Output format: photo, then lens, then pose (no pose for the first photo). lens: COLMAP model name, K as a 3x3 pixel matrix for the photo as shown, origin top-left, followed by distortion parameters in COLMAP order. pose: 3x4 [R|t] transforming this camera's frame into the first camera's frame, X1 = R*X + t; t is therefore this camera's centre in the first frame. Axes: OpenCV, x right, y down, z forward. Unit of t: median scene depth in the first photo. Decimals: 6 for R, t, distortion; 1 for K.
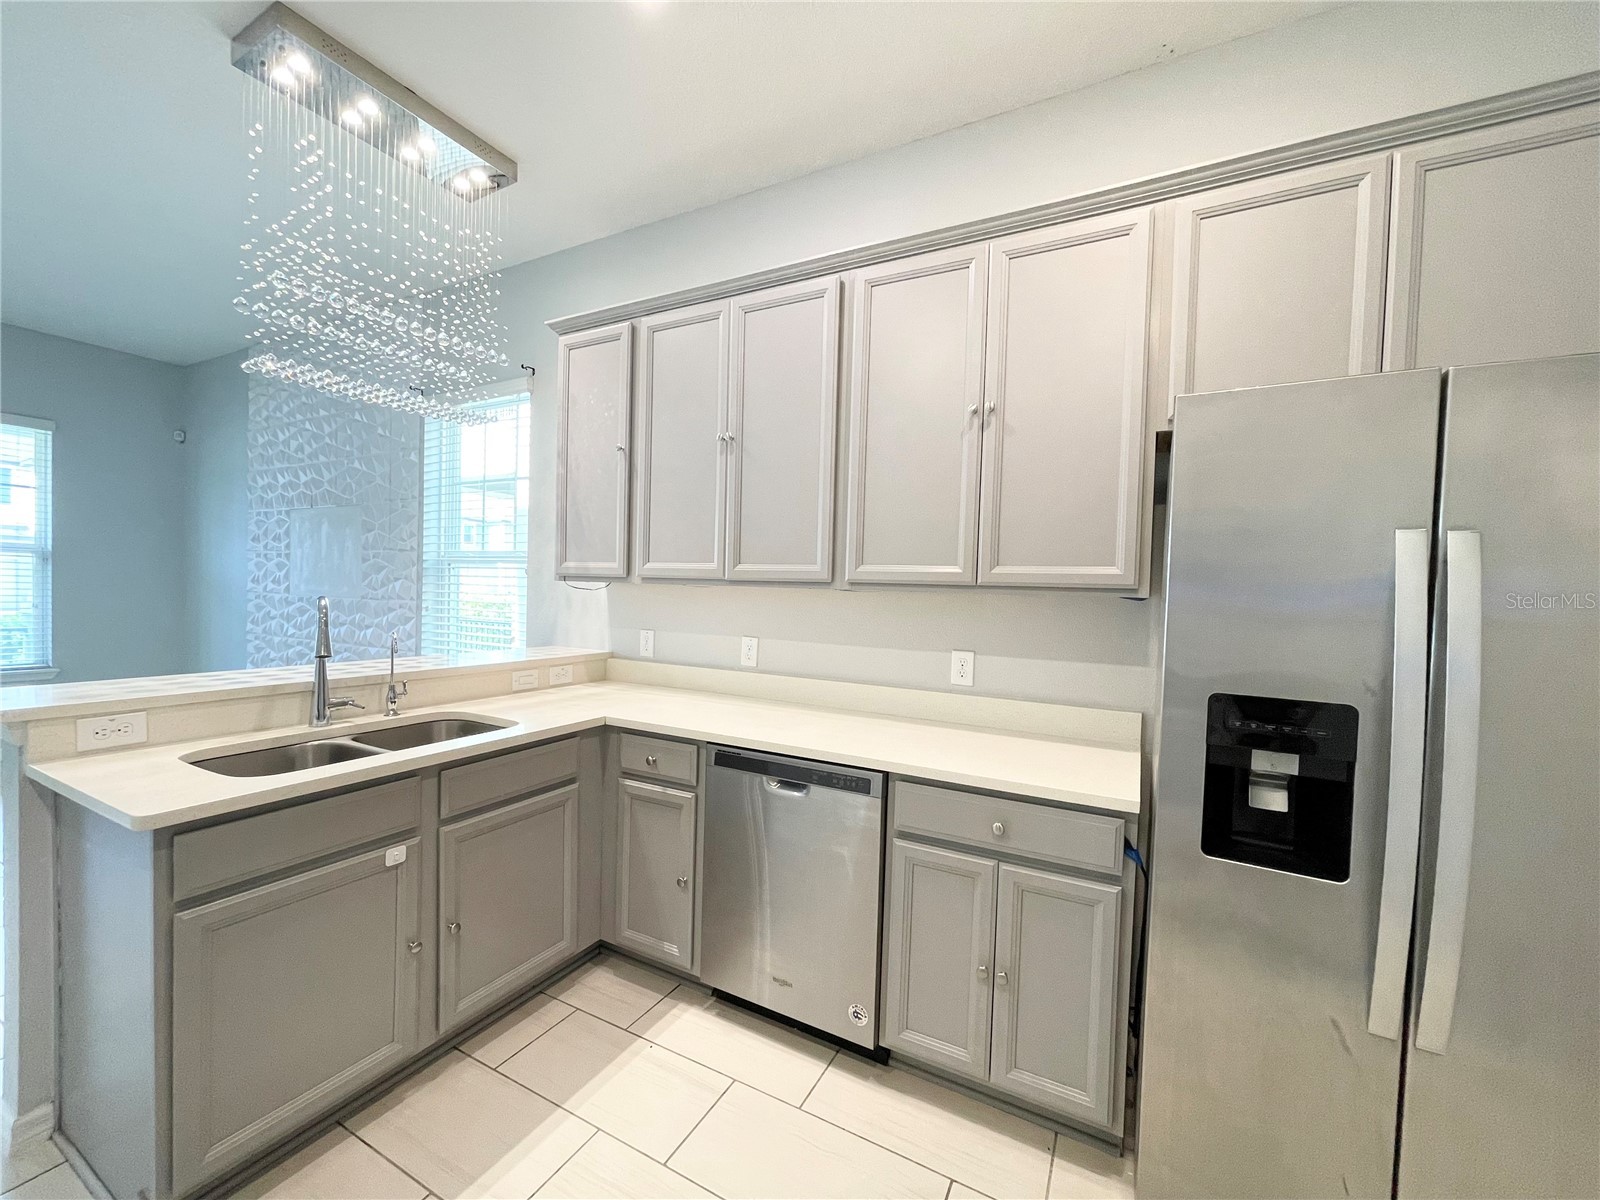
lens RADIAL K [[647.6, 0, 802.8], [0, 647.6, 605.7], [0, 0, 1]] dist [0.000737, 0.000351]
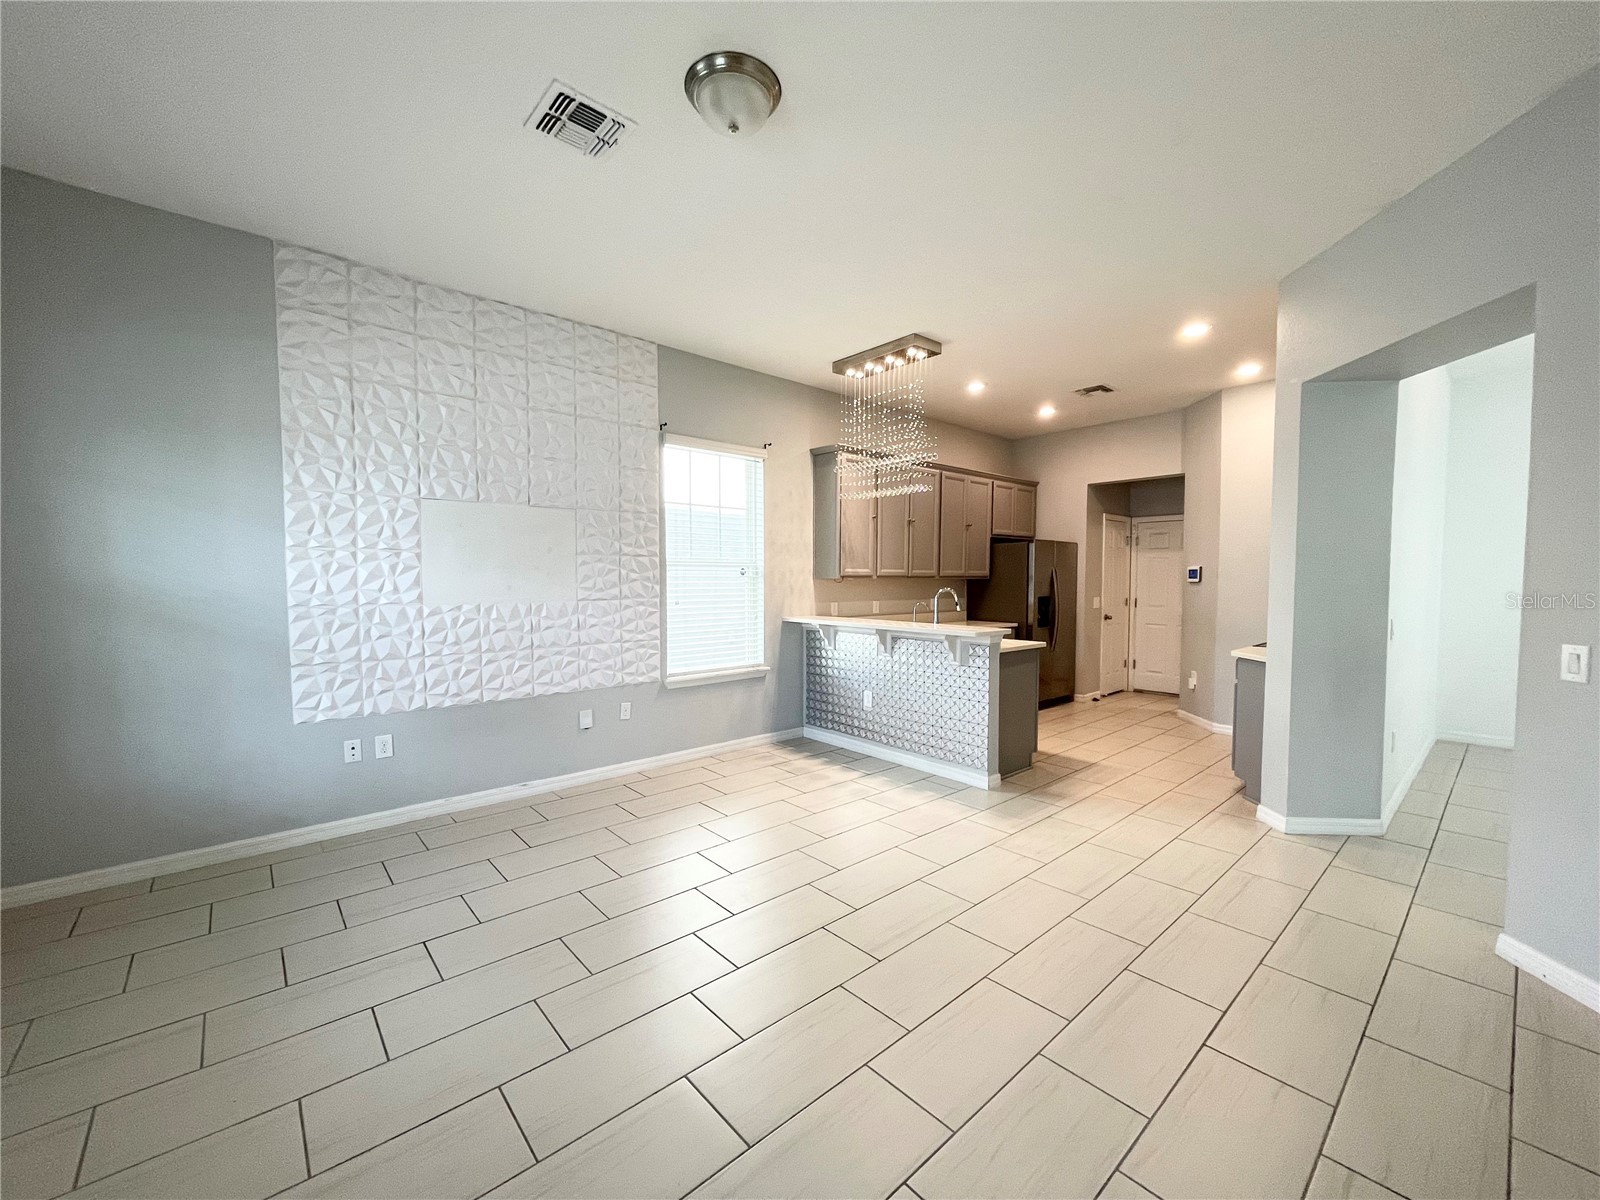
lens RADIAL K [[643.0, 0, 799.8], [0, 643.0, 607.5], [0, 0, 1]] dist [-0.002792, 0.000504]
pose [[0.348239, -0.068804, 0.934877, -2.638333], [0.037017, 0.997534, 0.059627, -0.083523], [-0.936675, 0.013842, 0.349927, 0.533457]]
